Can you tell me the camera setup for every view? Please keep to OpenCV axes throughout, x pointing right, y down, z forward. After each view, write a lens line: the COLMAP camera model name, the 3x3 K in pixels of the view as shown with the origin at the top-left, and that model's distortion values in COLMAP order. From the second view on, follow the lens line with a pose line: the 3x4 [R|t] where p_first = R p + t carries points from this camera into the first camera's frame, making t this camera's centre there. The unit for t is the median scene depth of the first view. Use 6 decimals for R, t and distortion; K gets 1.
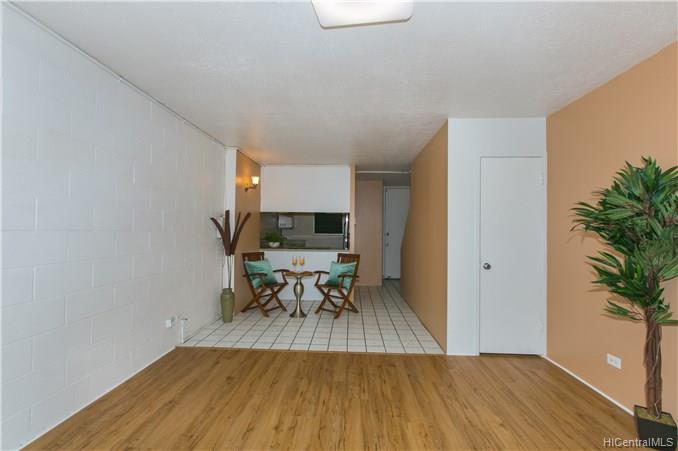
lens RADIAL K [[317.9, 0, 339.4], [0, 317.9, 228.3], [0, 0, 1]] dist [0.028989, 0.000117]
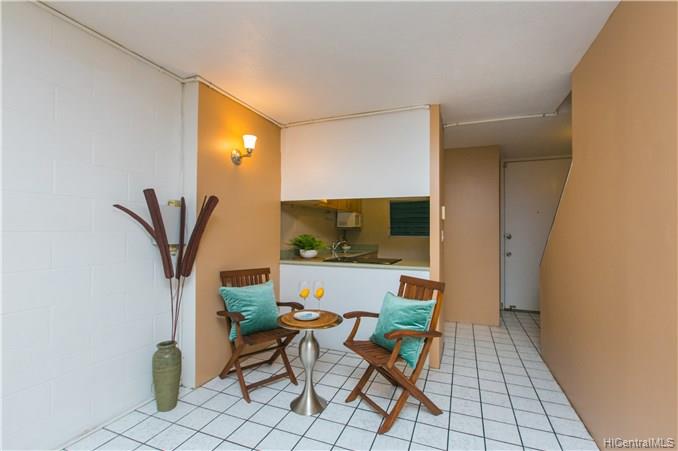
lens RADIAL K [[308.6, 0, 338.9], [0, 308.6, 228.4], [0, 0, 1]] dist [-0.000935, -0.000238]
pose [[0.940888, -0.011010, -0.338540, 0.077050], [0.008398, 0.999923, -0.009182, 0.009100], [0.338615, 0.005796, 0.940907, 0.573488]]
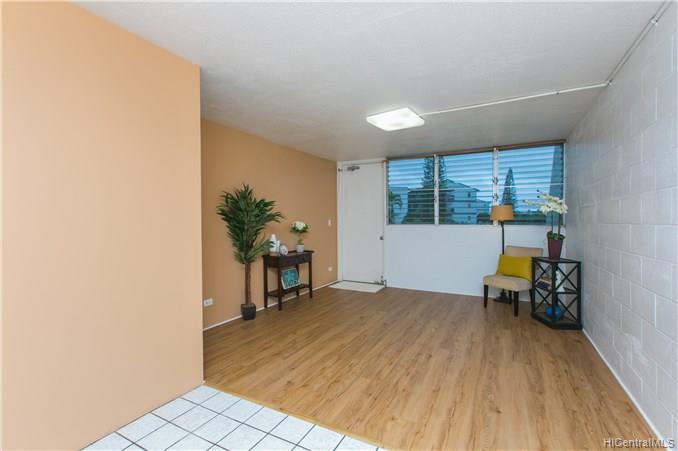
lens RADIAL K [[308.8, 0, 337.6], [0, 308.8, 215.6], [0, 0, 1]] dist [0.000252, 0.000062]
pose [[-0.897627, -0.001662, 0.440754, -0.189982], [-0.011440, 0.999744, -0.019528, 0.007513], [-0.440608, -0.022571, -0.897416, 1.077814]]
